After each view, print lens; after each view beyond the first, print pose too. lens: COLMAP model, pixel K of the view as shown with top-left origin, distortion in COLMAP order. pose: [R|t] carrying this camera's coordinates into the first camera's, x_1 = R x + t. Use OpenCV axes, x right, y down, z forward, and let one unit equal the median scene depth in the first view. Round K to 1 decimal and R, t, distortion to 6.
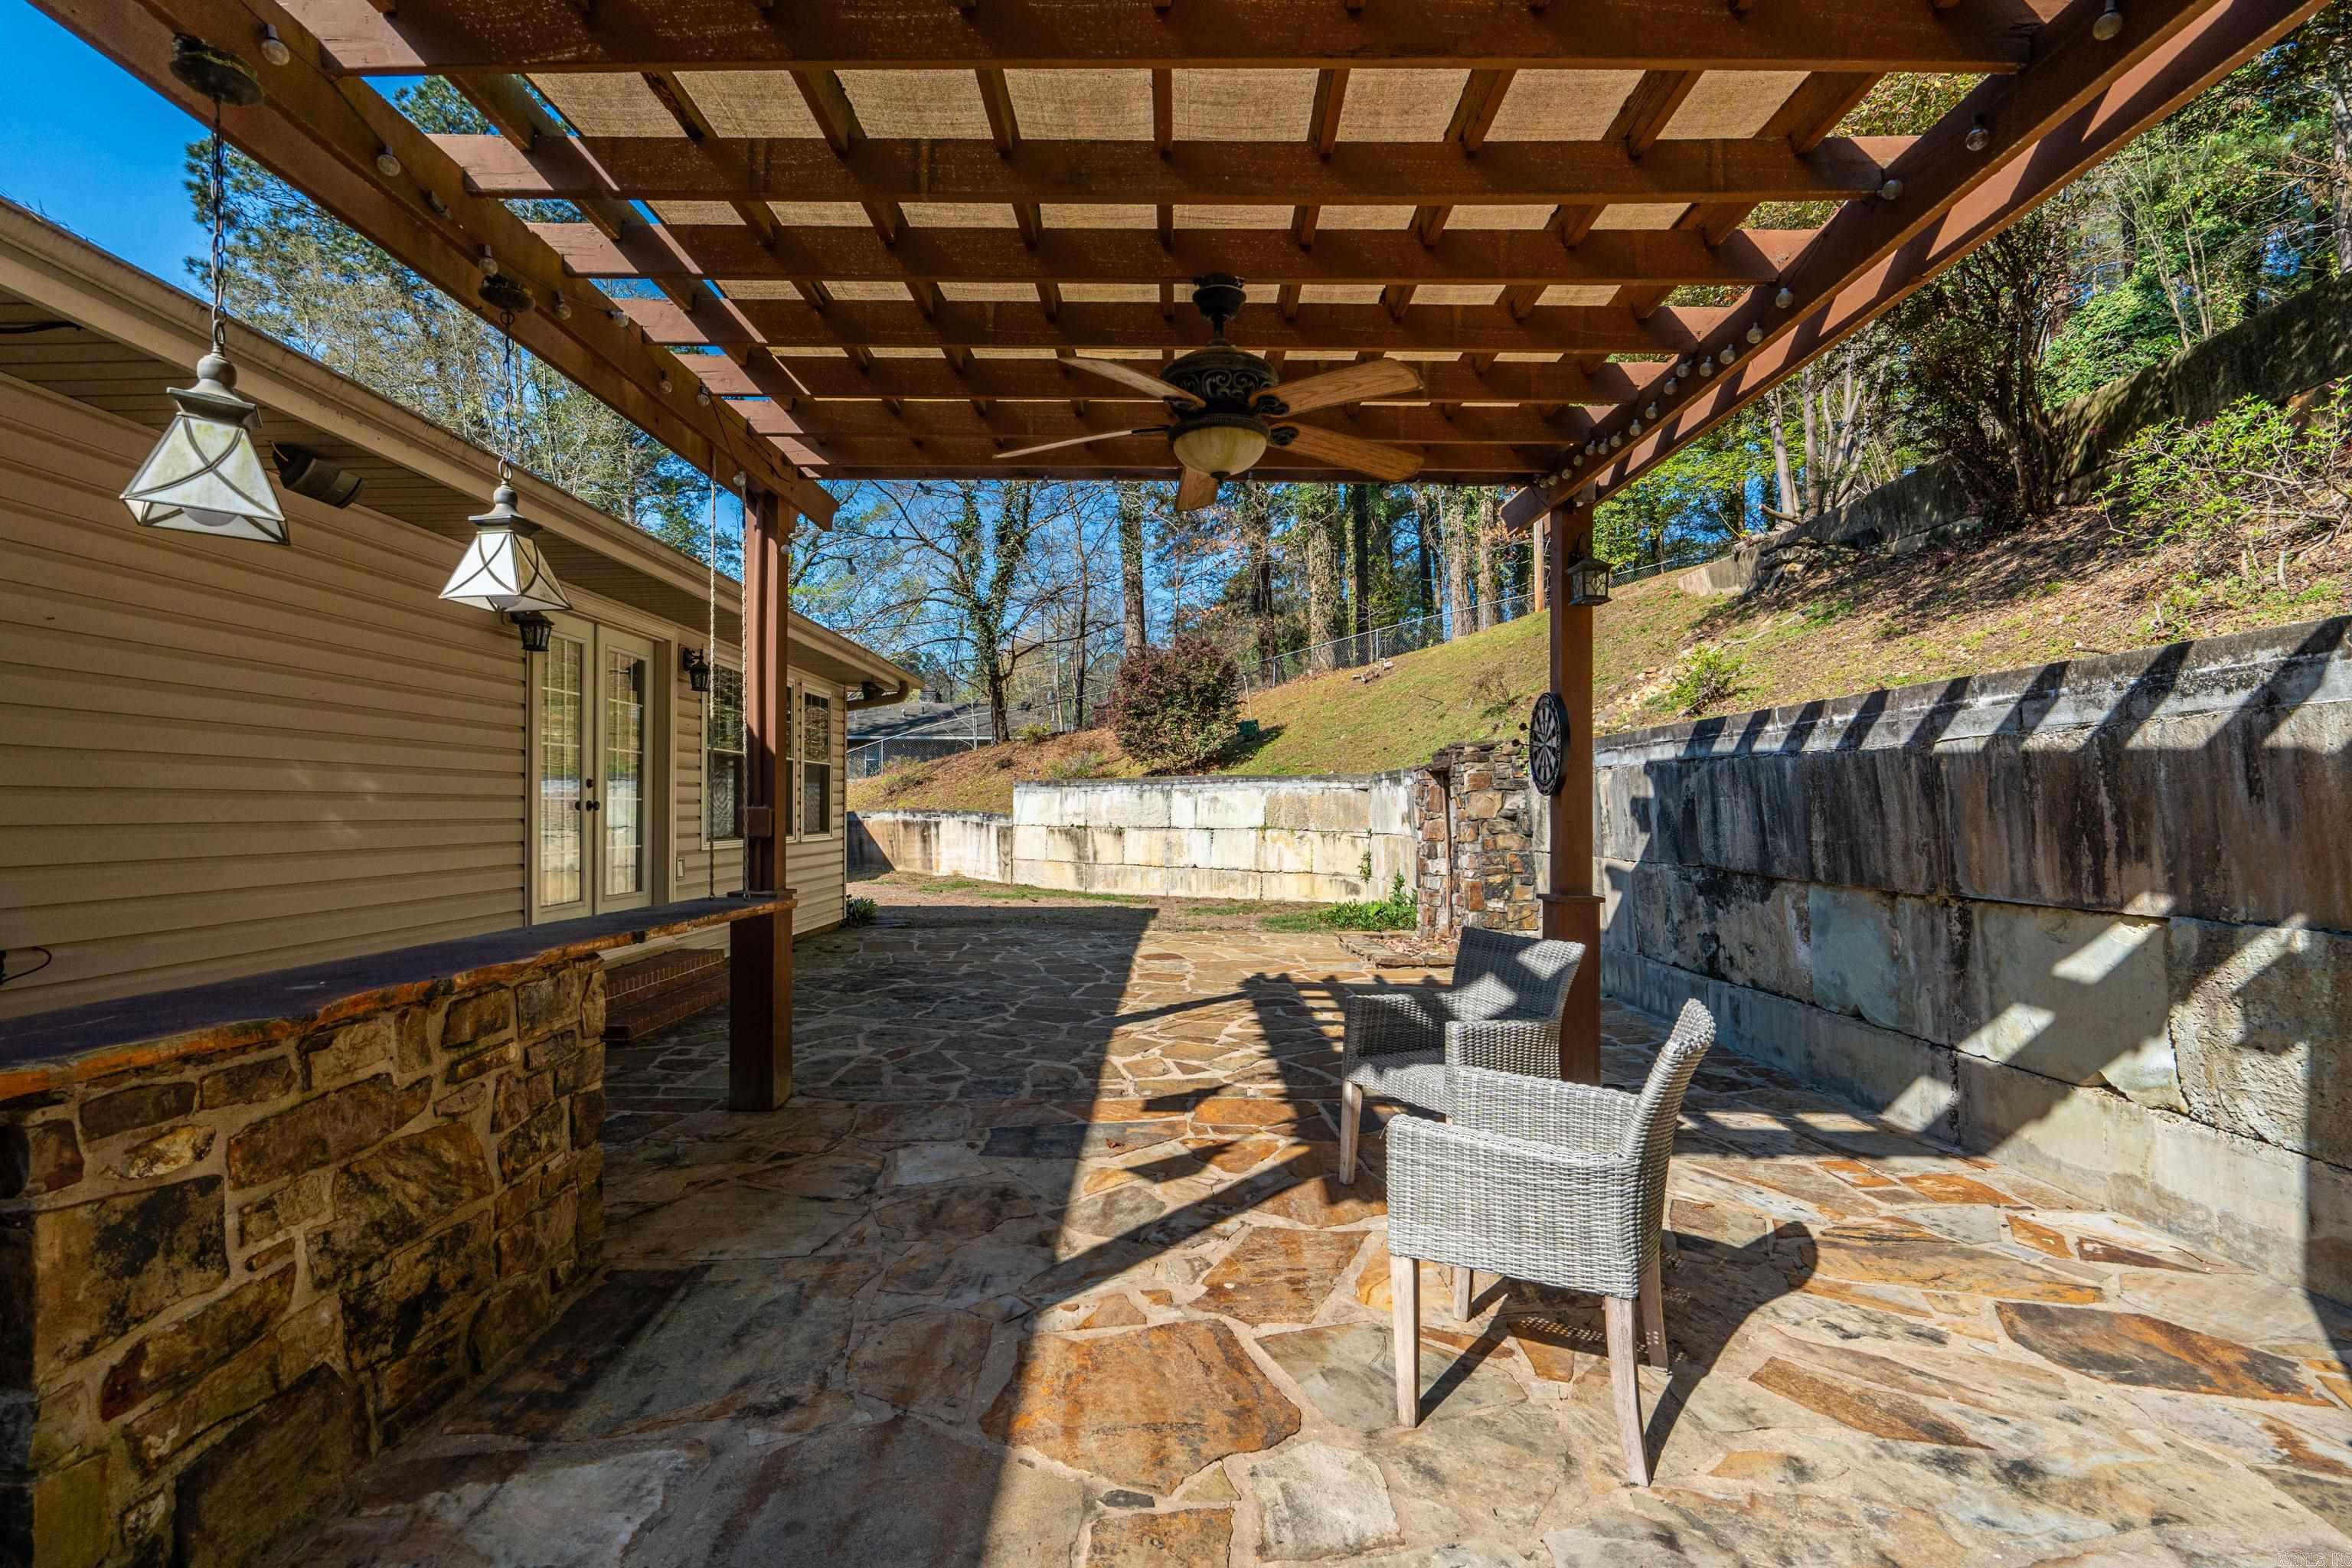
lens RADIAL K [[1107.1, 0, 1156.2], [0, 1107.1, 789.6], [0, 0, 1]] dist [-0.006233, 0.002119]
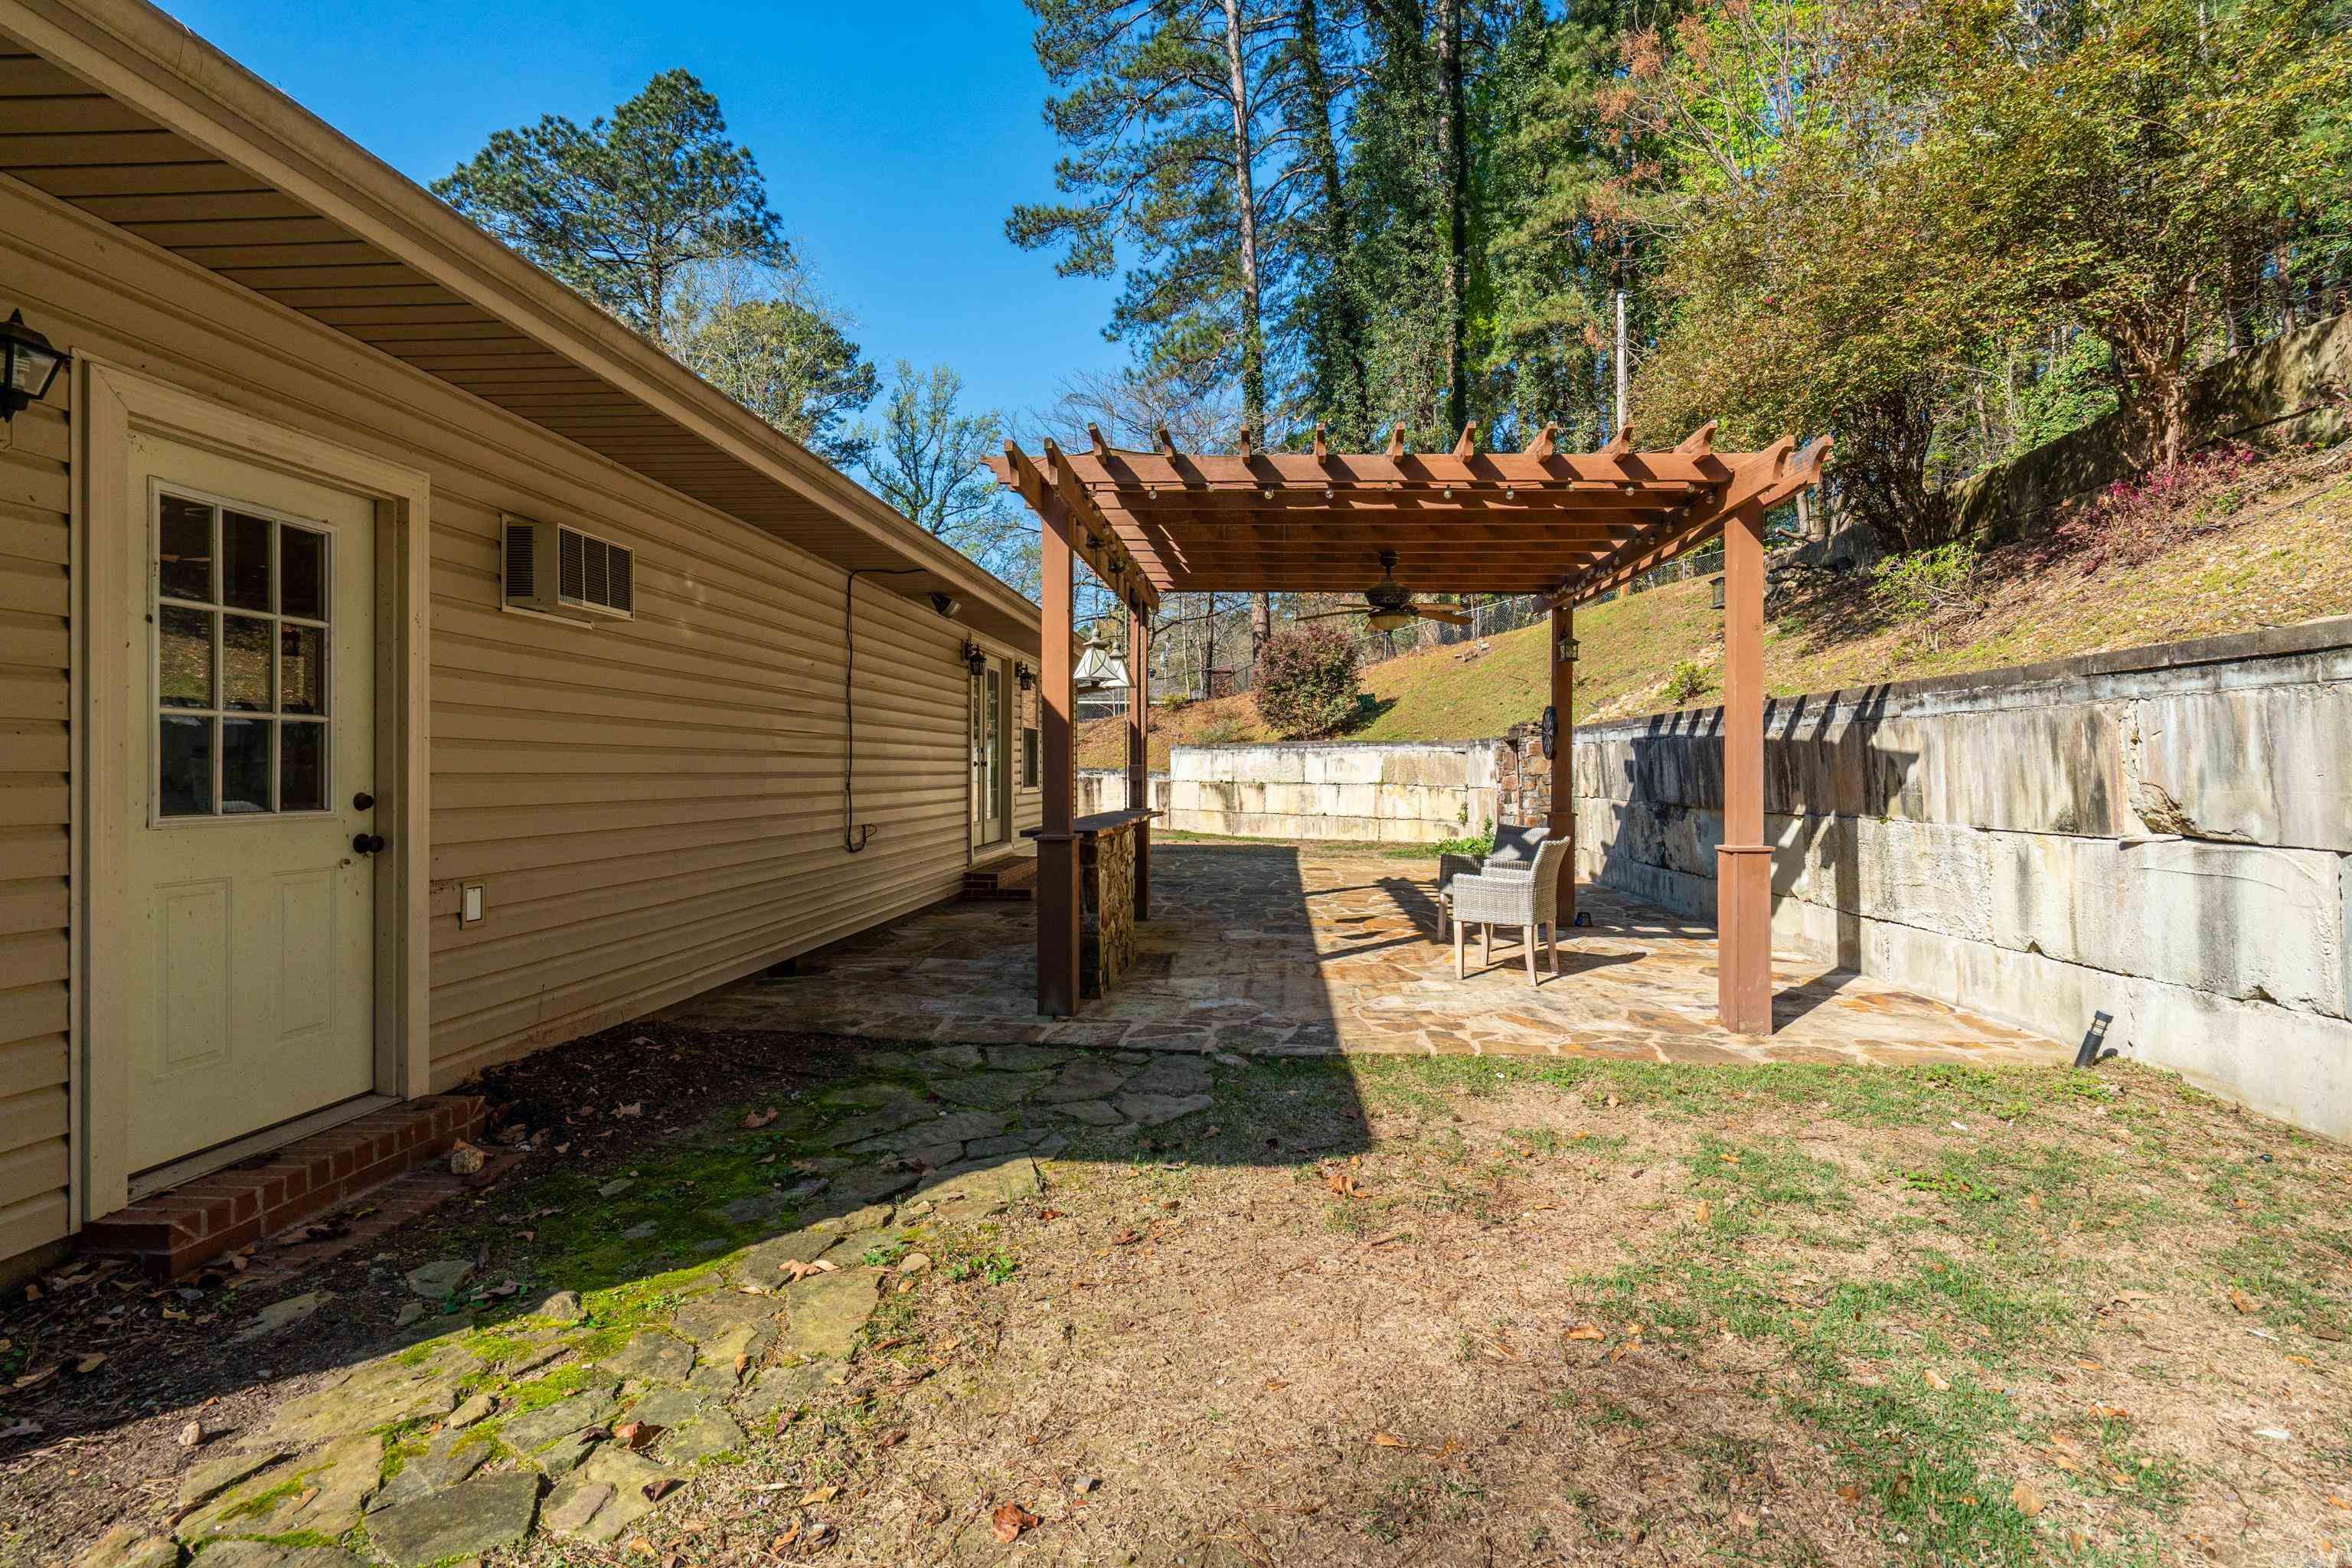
lens RADIAL K [[1107.1, 0, 1213.5], [0, 1107.1, 774.3], [0, 0, 1]] dist [-0.006233, 0.002119]
pose [[0.999103, 0.000108, -0.042336, -0.129985], [0.000841, 0.999749, 0.022407, -0.011996], [0.042328, -0.022422, 0.998852, -0.846199]]
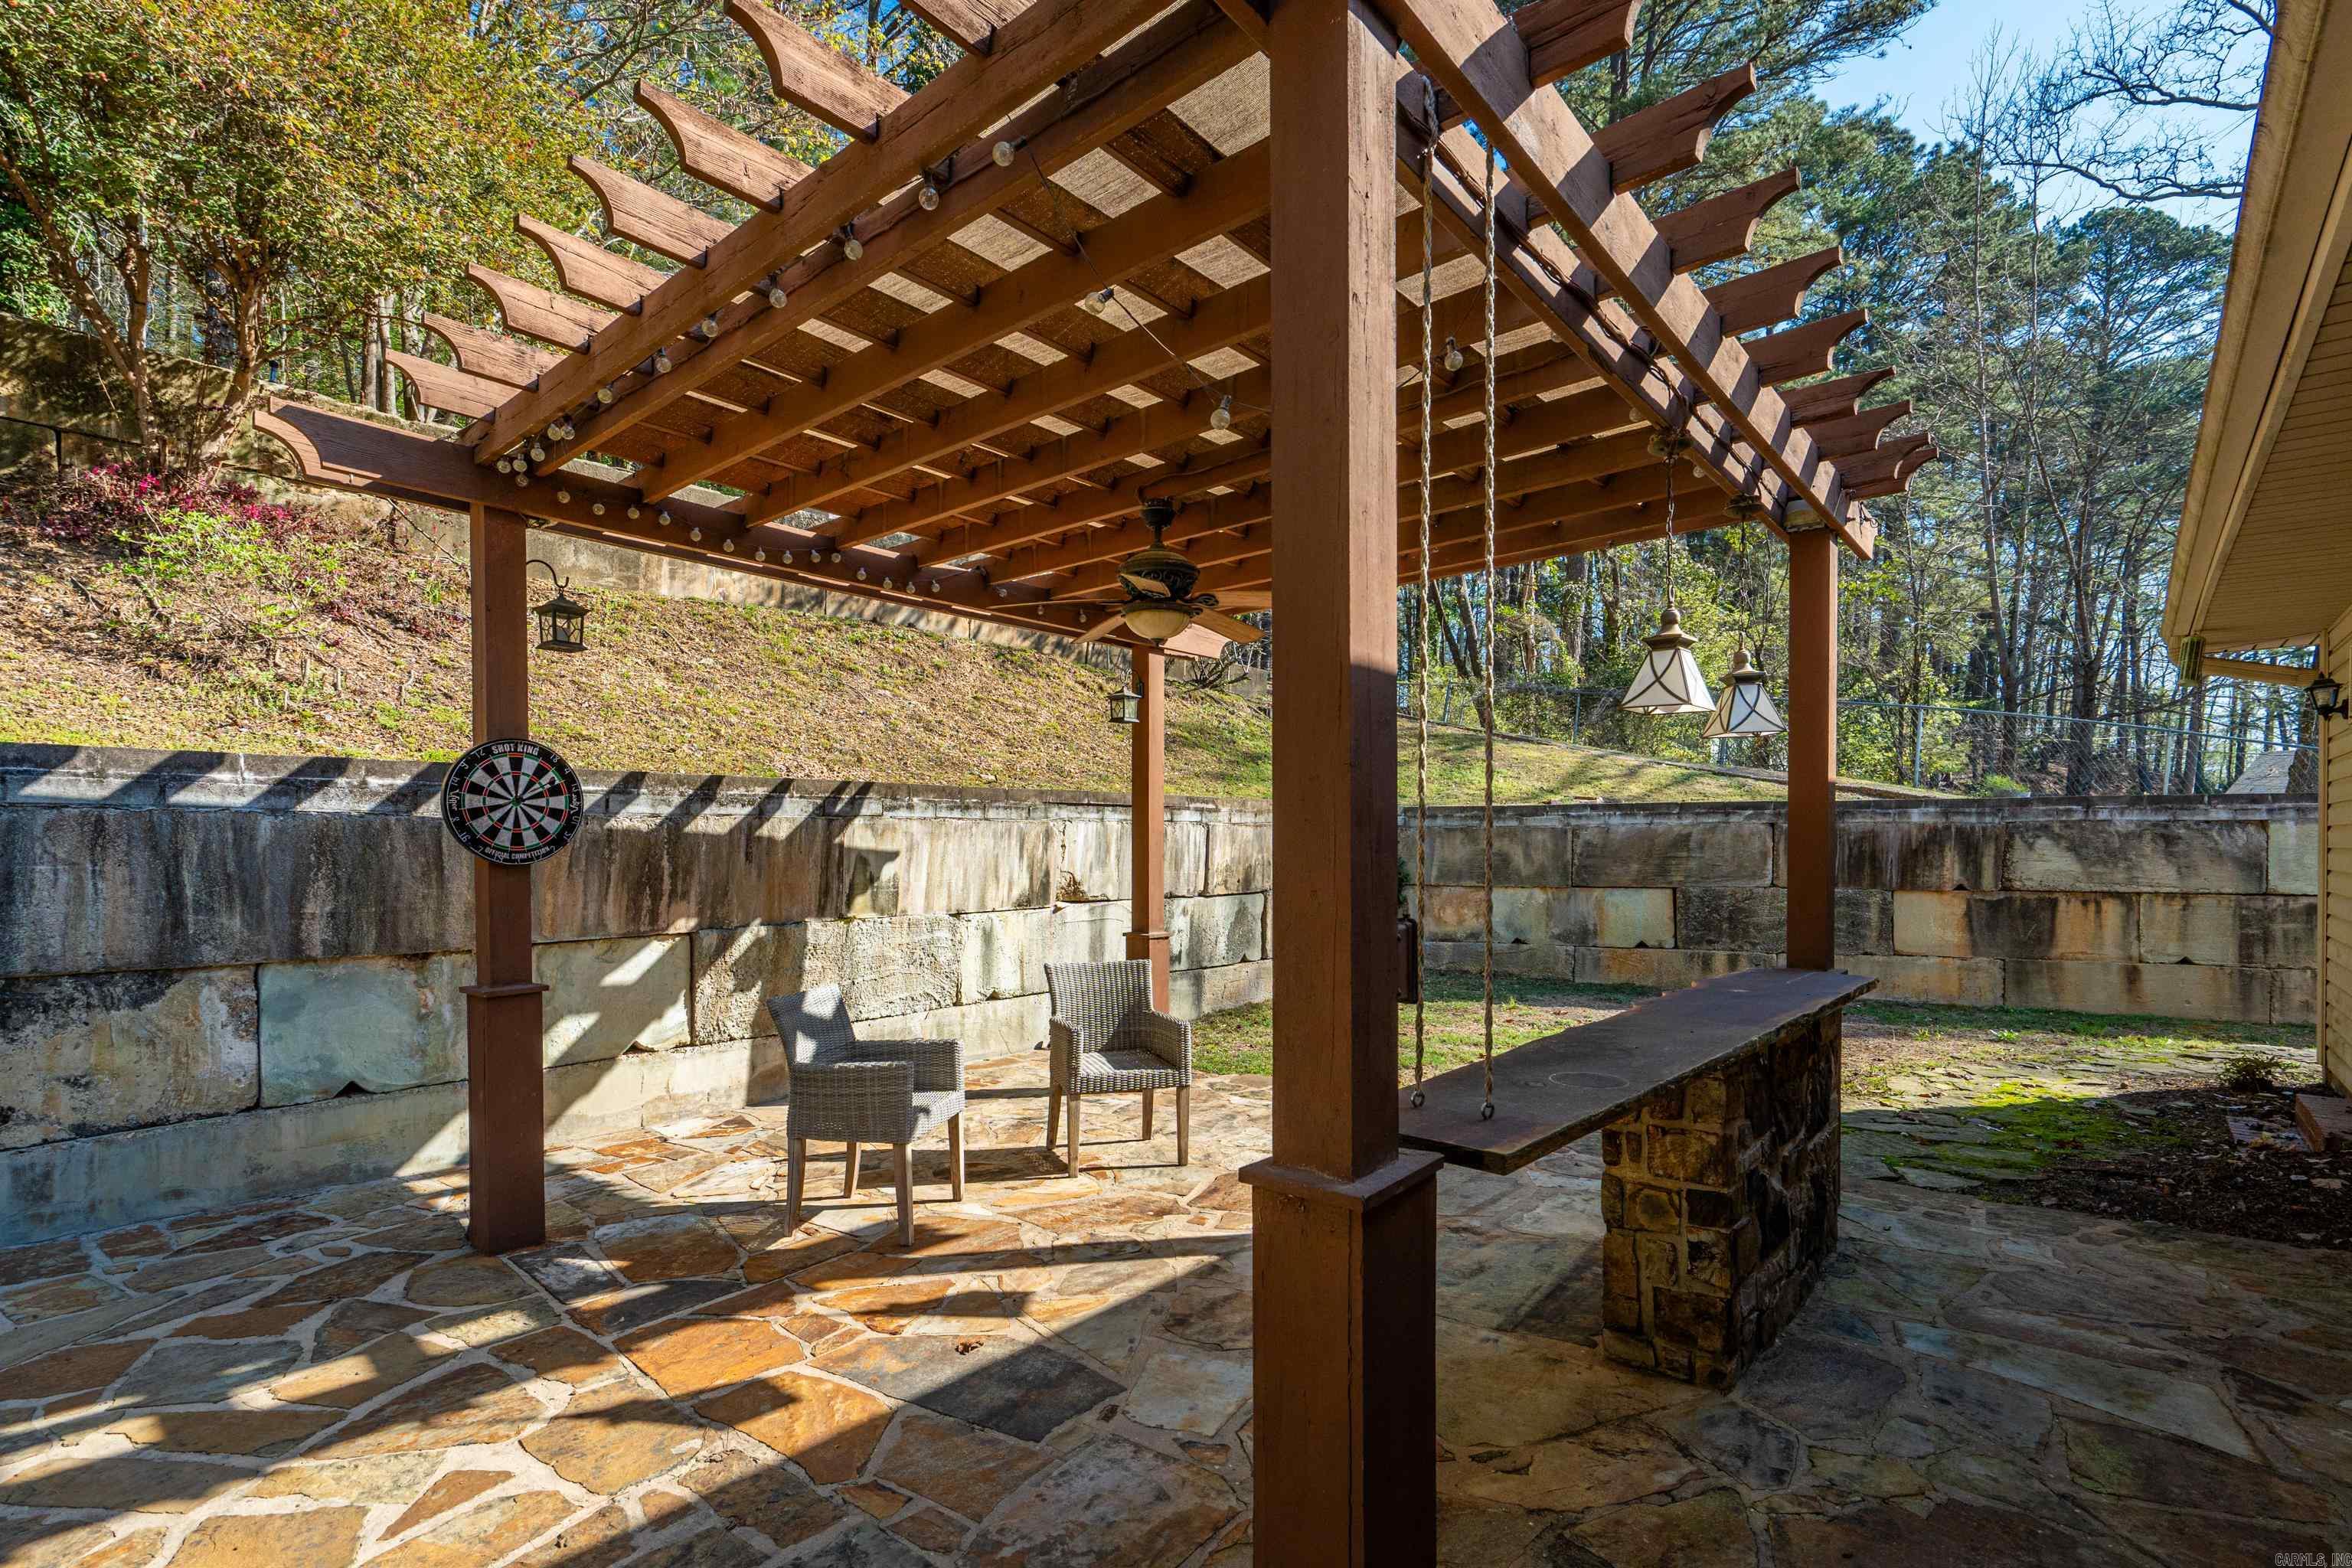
lens RADIAL K [[1107.1, 0, 1225.6], [0, 1107.1, 852.8], [0, 0, 1]] dist [-0.006233, 0.002119]
pose [[-0.803433, -0.005457, 0.595370, -0.492016], [-0.009666, 0.999946, -0.003879, -0.004931], [-0.595317, -0.008871, -0.803442, 1.202891]]
